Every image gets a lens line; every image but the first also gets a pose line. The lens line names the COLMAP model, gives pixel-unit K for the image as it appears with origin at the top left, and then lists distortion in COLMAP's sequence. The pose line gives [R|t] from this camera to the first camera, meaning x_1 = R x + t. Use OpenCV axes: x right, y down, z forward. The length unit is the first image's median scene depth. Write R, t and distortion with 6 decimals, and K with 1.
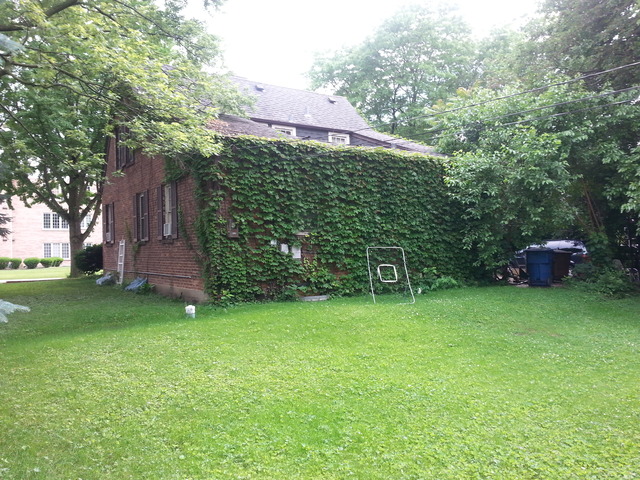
lens RADIAL K [[465.3, 0, 320.0], [0, 465.3, 240.0], [0, 0, 1]] dist [0.090846, -0.131733]
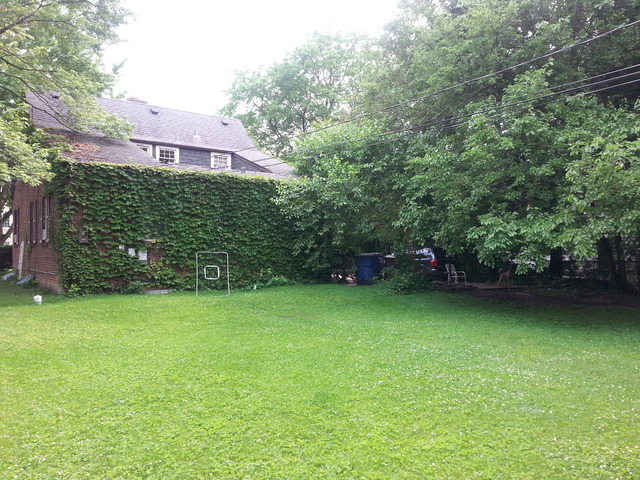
lens RADIAL K [[465.3, 0, 320.0], [0, 465.3, 240.0], [0, 0, 1]] dist [0.090846, -0.131733]
pose [[0.998546, 0.015811, 0.051535, 0.351722], [-0.015665, 0.999872, -0.003226, -0.017290], [-0.051580, 0.002414, 0.998666, -0.279665]]
